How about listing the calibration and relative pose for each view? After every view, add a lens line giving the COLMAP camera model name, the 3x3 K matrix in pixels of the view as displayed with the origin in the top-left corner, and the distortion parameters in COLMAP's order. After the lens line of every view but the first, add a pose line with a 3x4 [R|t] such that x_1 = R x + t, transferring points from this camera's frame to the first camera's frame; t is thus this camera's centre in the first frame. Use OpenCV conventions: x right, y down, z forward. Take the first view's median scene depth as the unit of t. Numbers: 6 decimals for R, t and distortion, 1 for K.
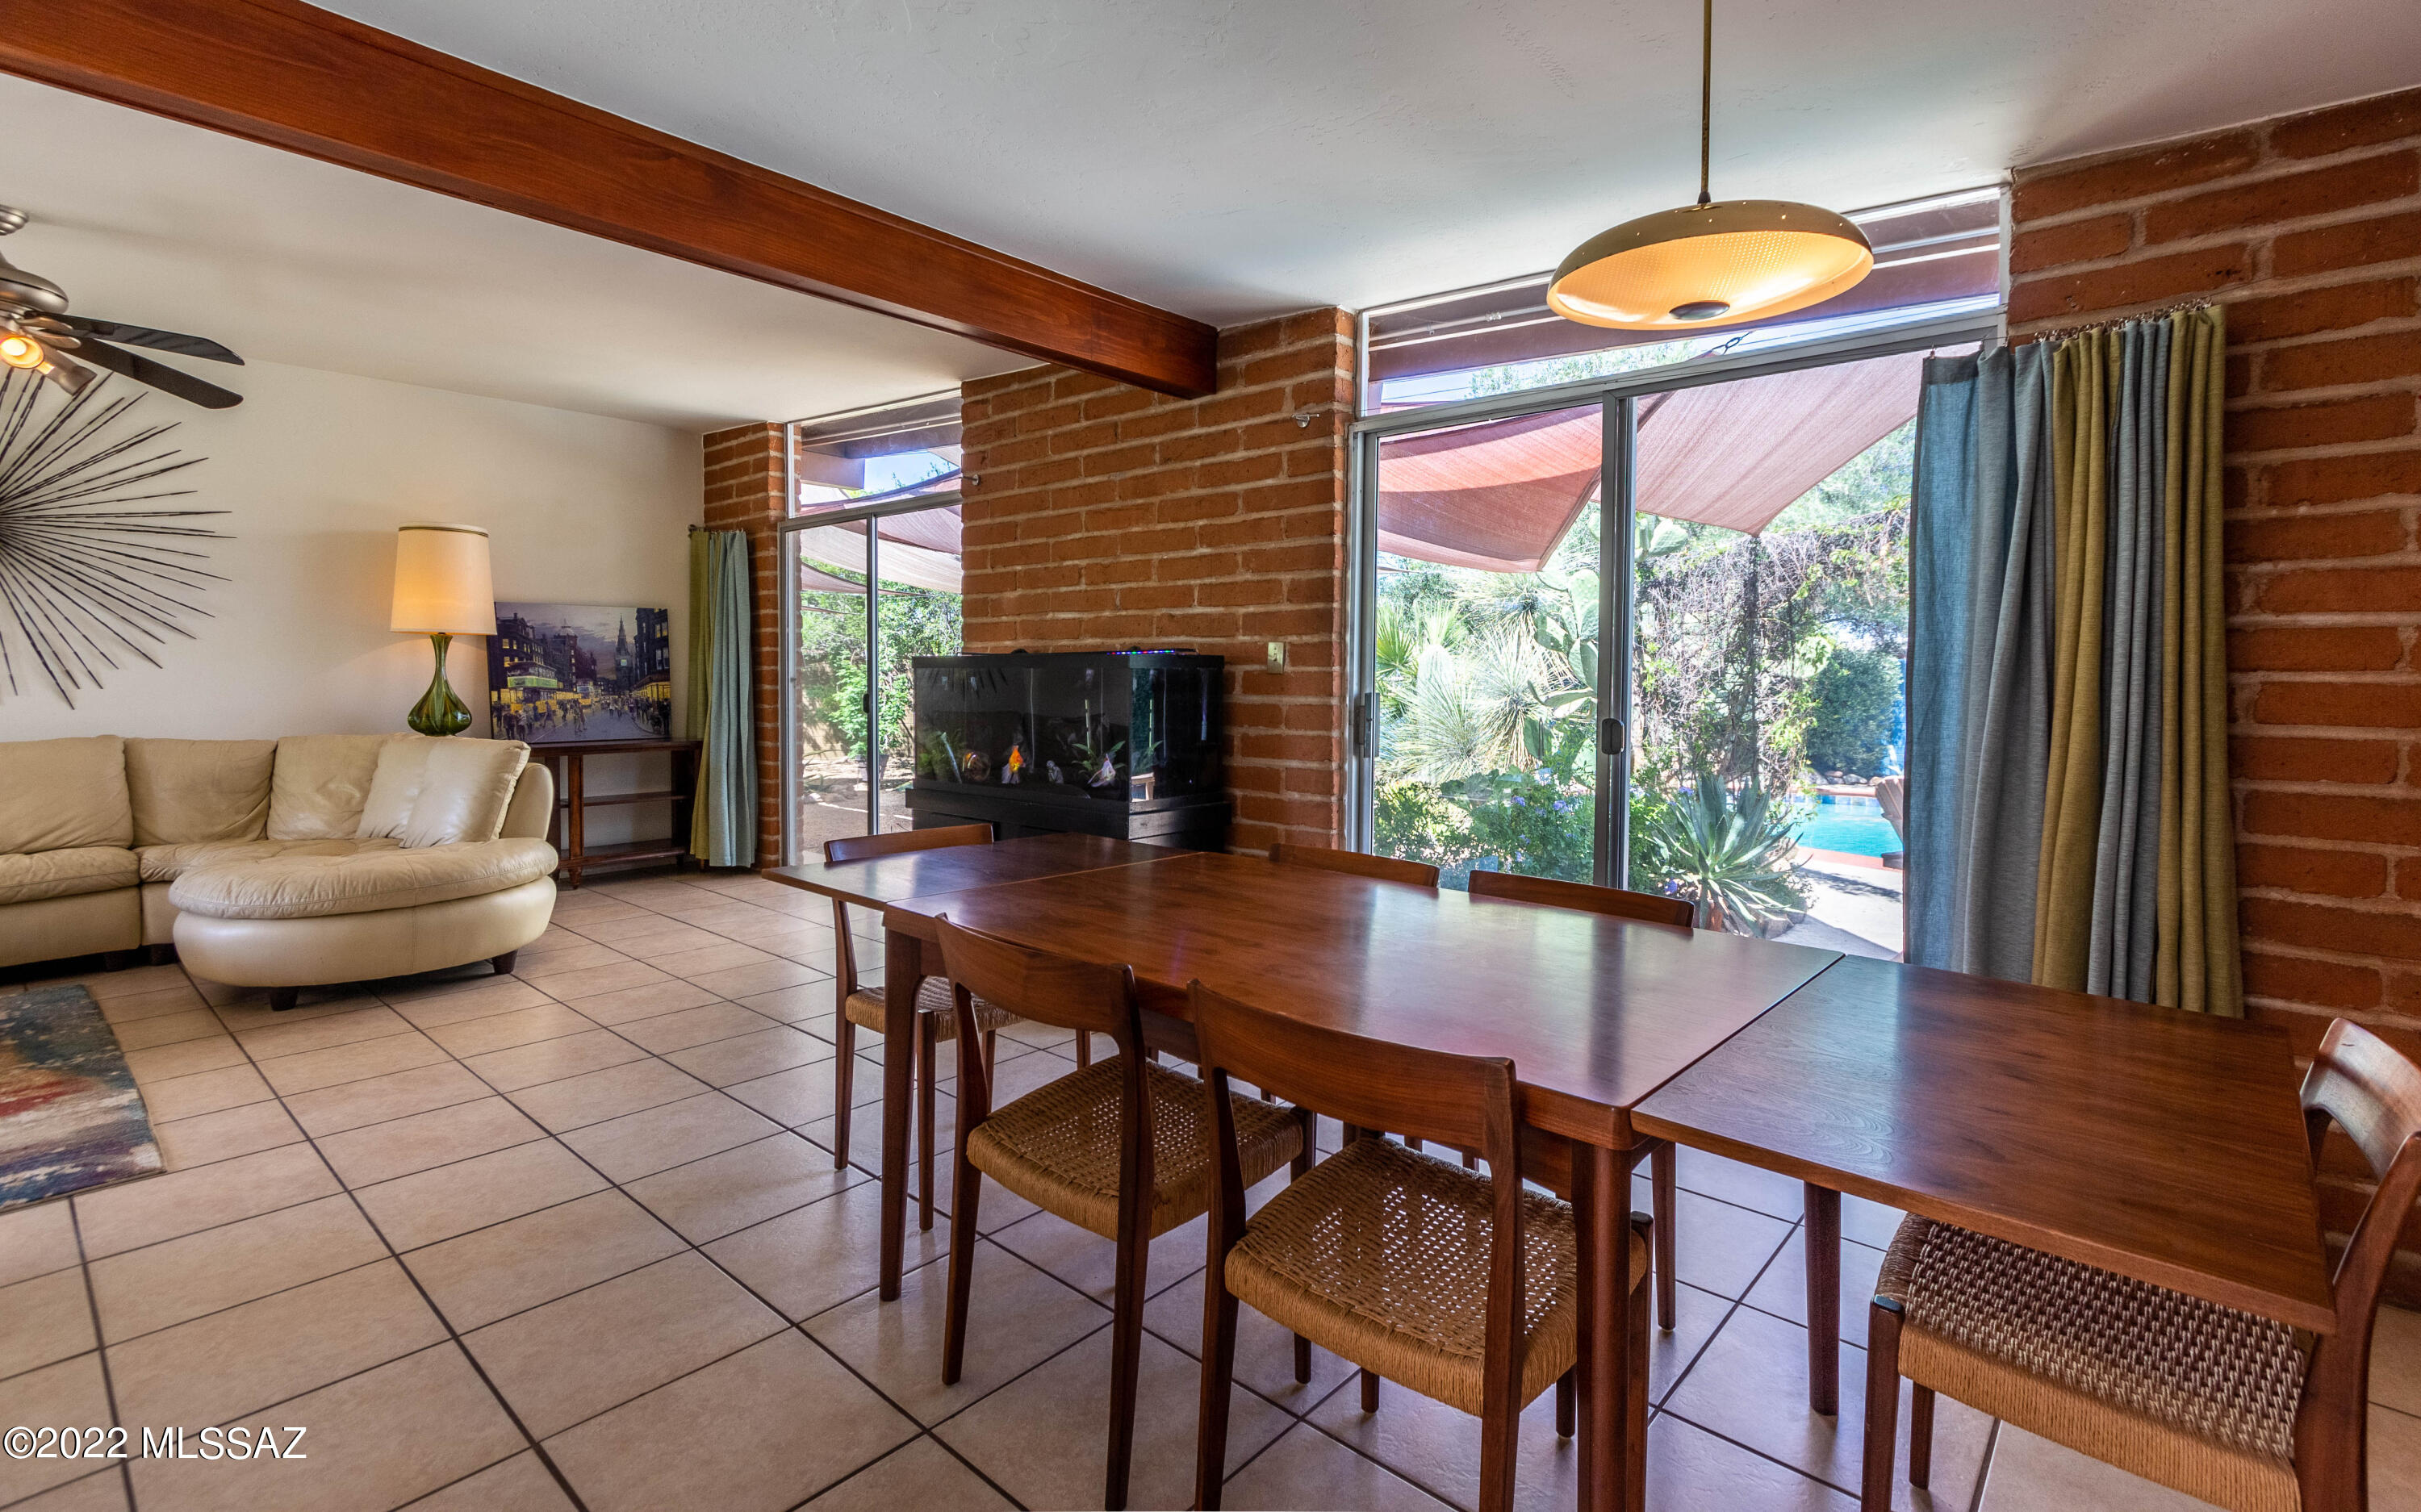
lens RADIAL K [[1131.2, 0, 1211.8], [0, 1131.2, 677.3], [0, 0, 1]] dist [0.011885, -0.004644]
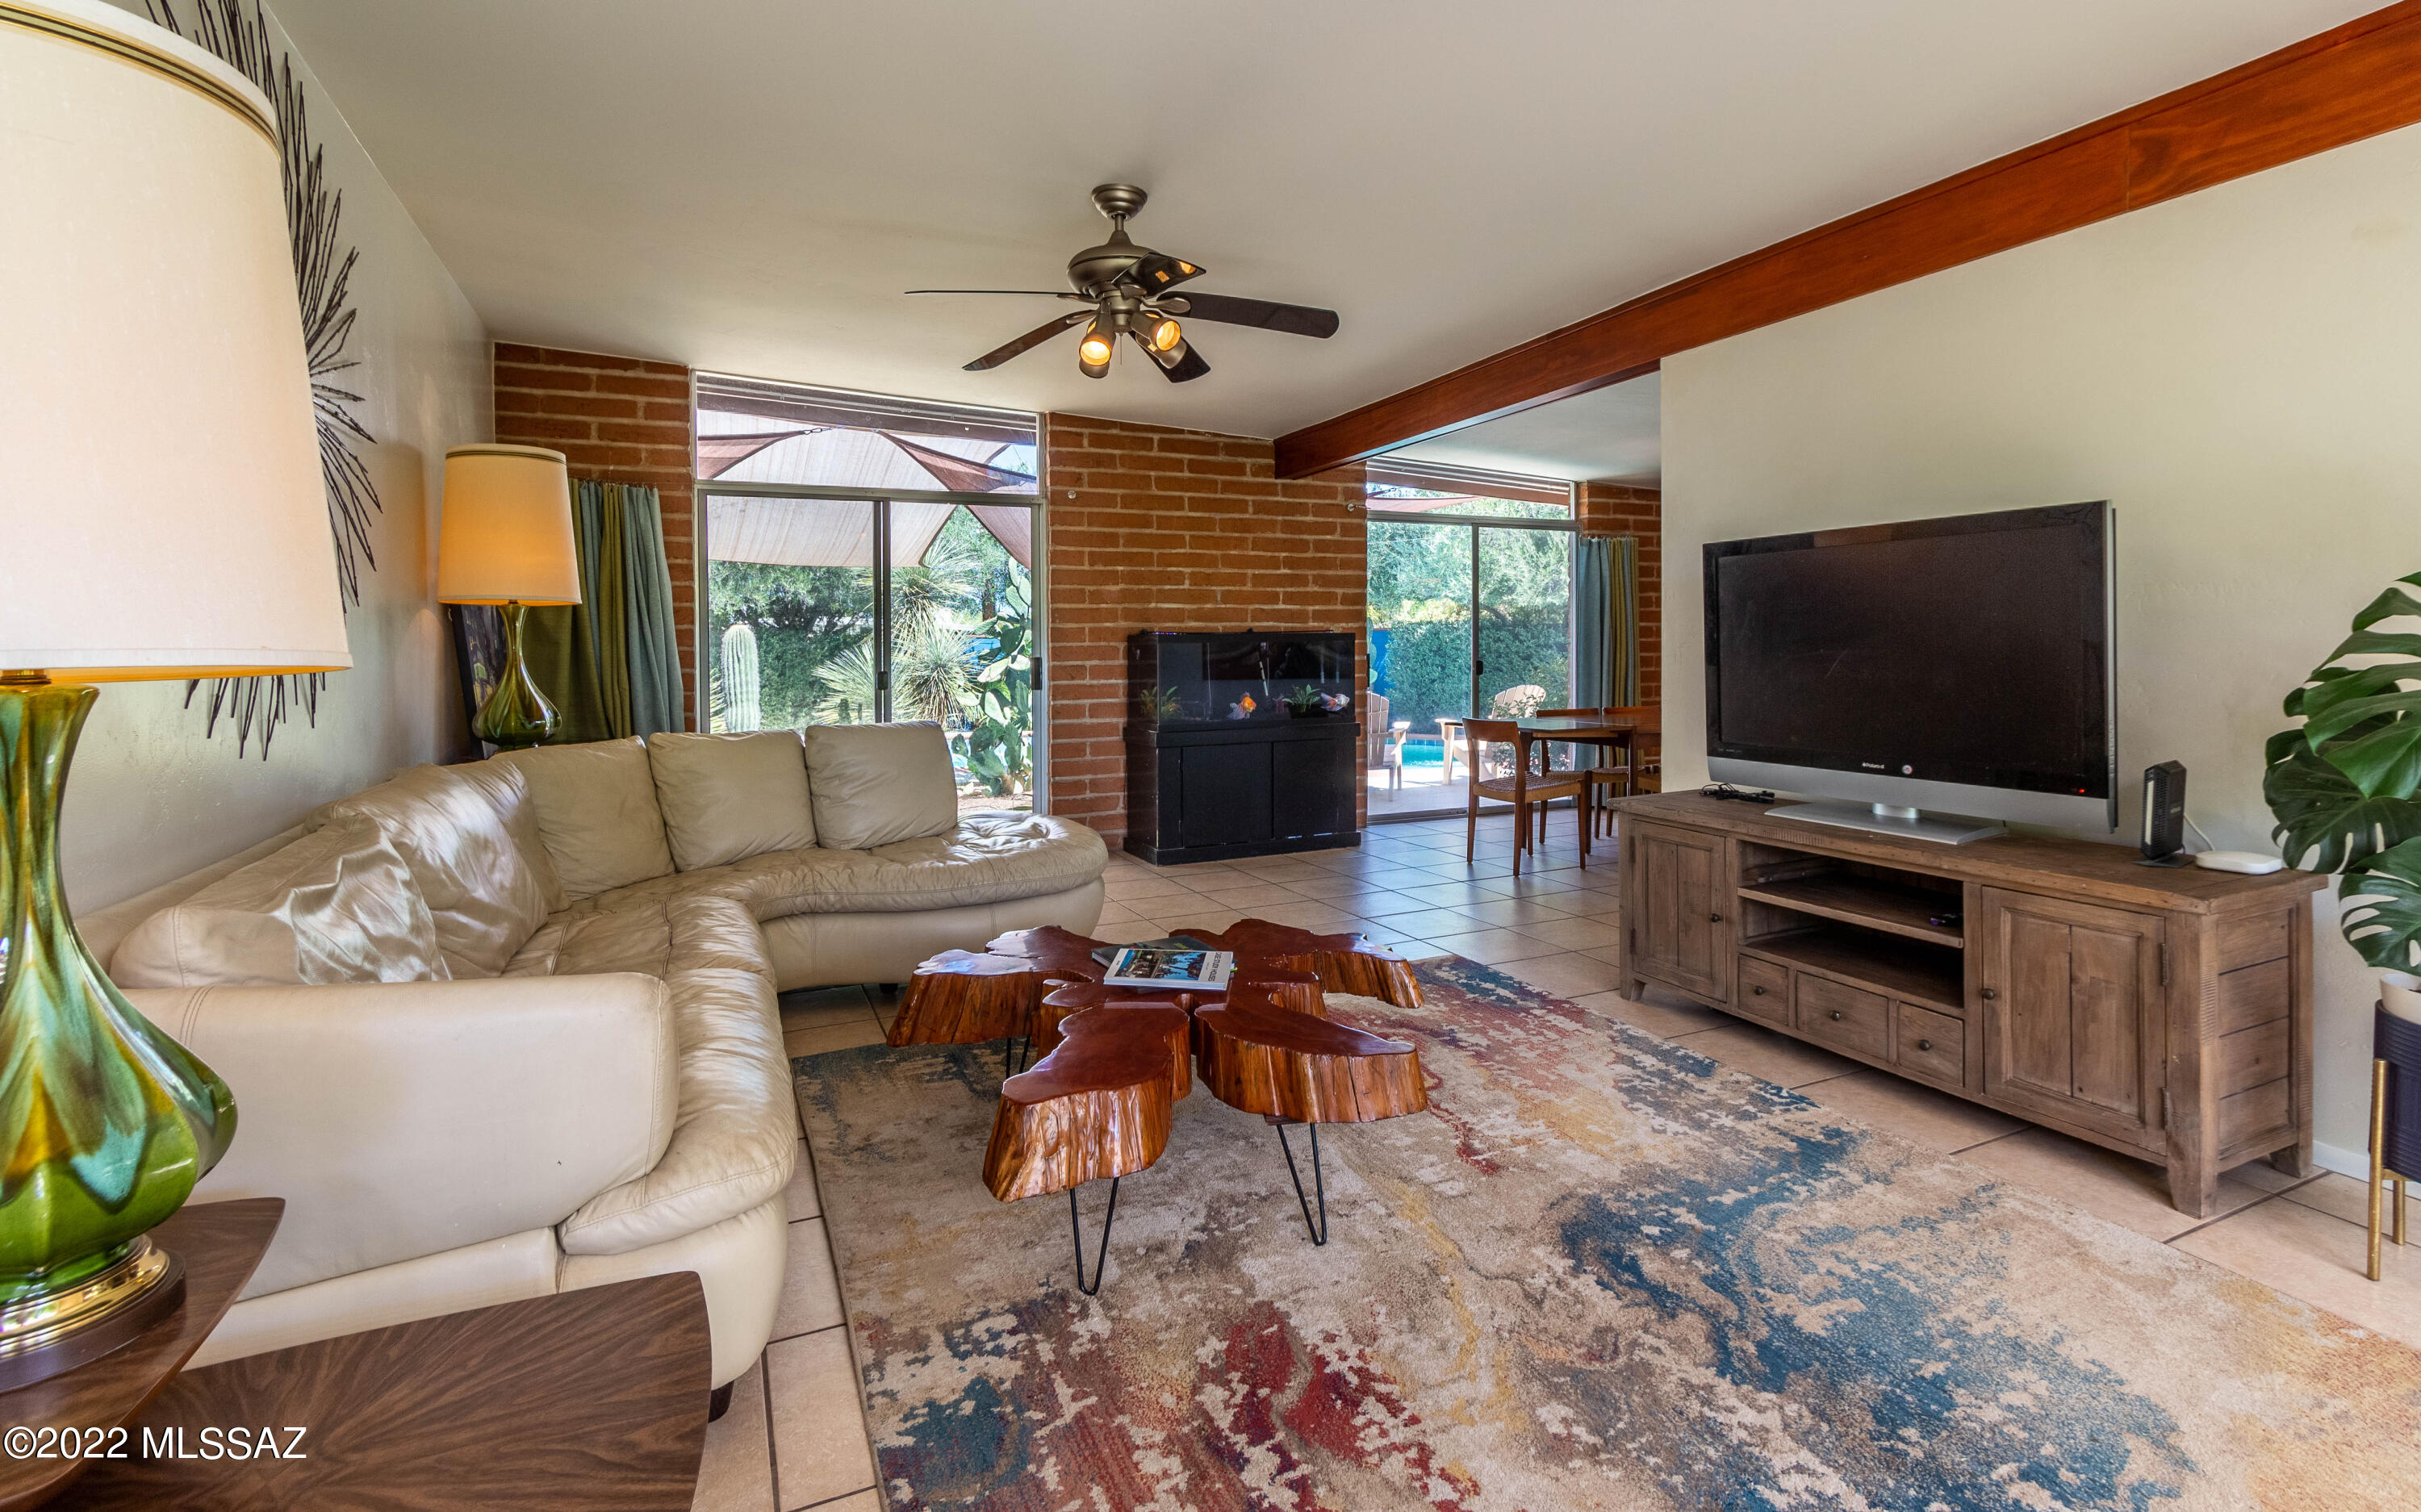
lens RADIAL K [[1131.2, 0, 1208.7], [0, 1131.2, 671.5], [0, 0, 1]] dist [0.011885, -0.004644]
pose [[0.398456, -0.030312, 0.916686, -1.160158], [0.019060, 0.999512, 0.024766, -0.005131], [-0.916989, 0.007604, 0.398839, 0.317242]]
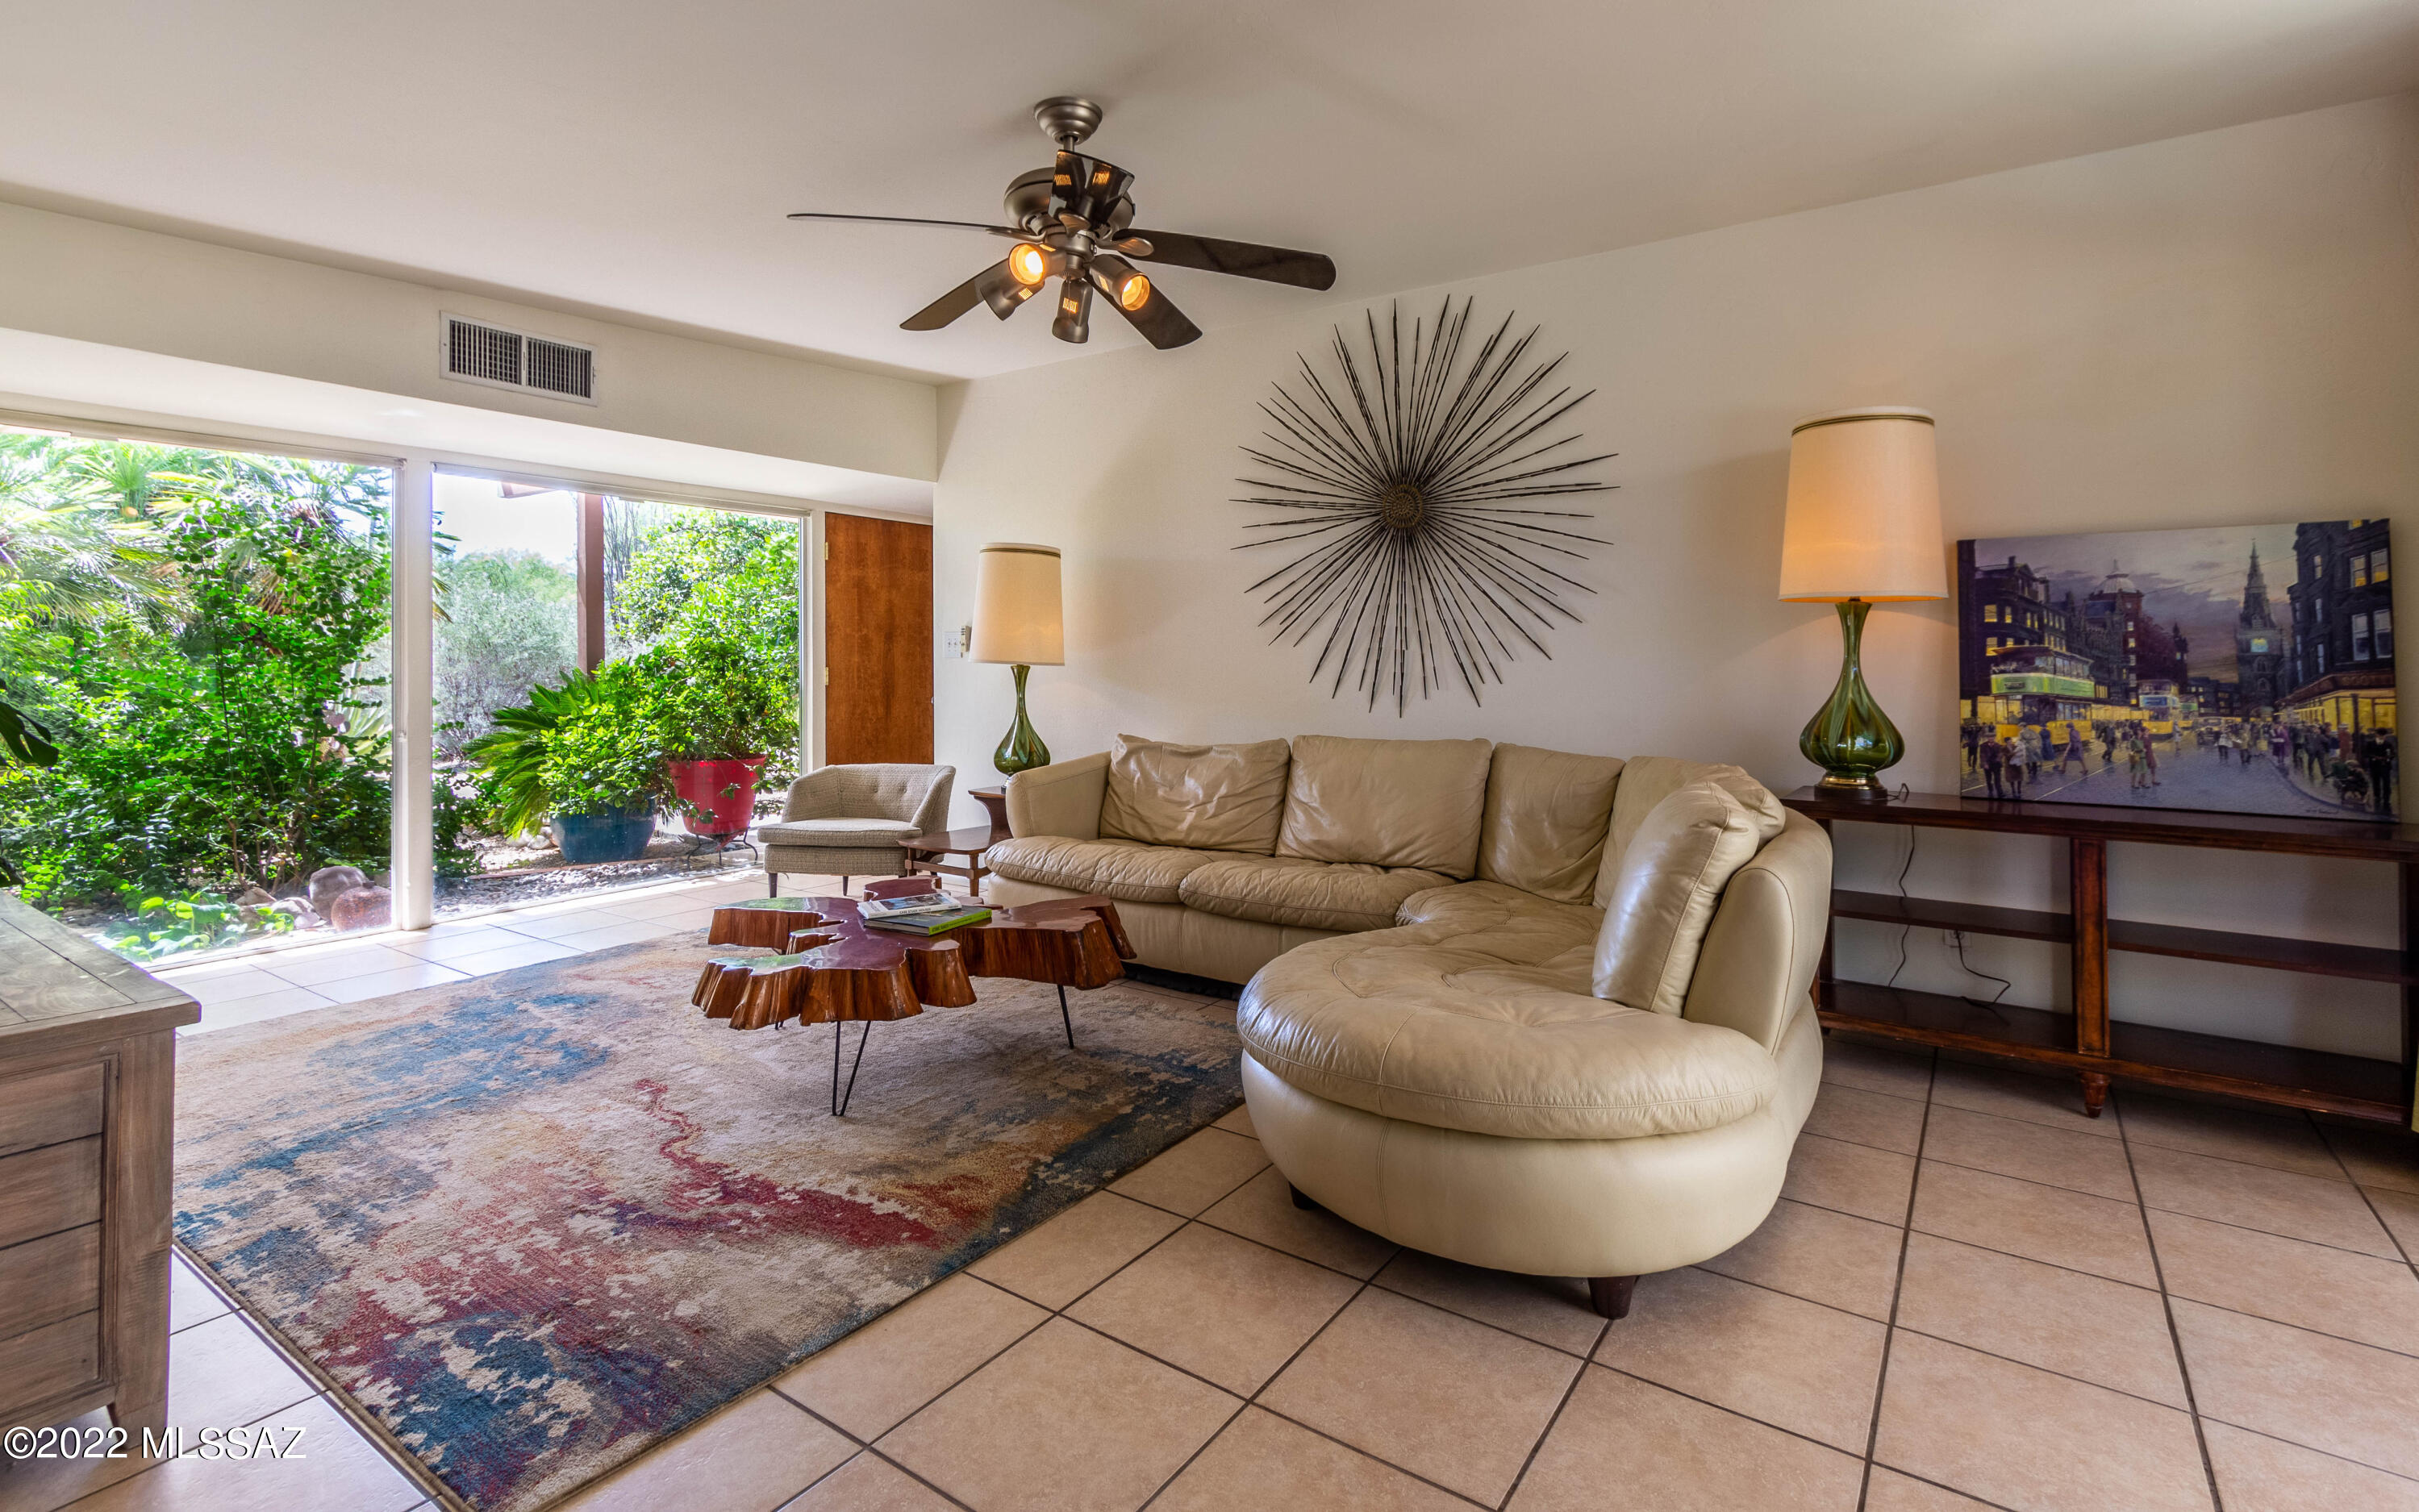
lens RADIAL K [[1130.3, 0, 1220.8], [0, 1130.3, 634.1], [0, 0, 1]] dist [0.011885, -0.004644]
pose [[0.134266, -0.028702, -0.990530, -0.134791], [-0.004336, 0.999554, -0.029551, -0.002187], [0.990936, 0.008263, 0.134082, 0.595672]]
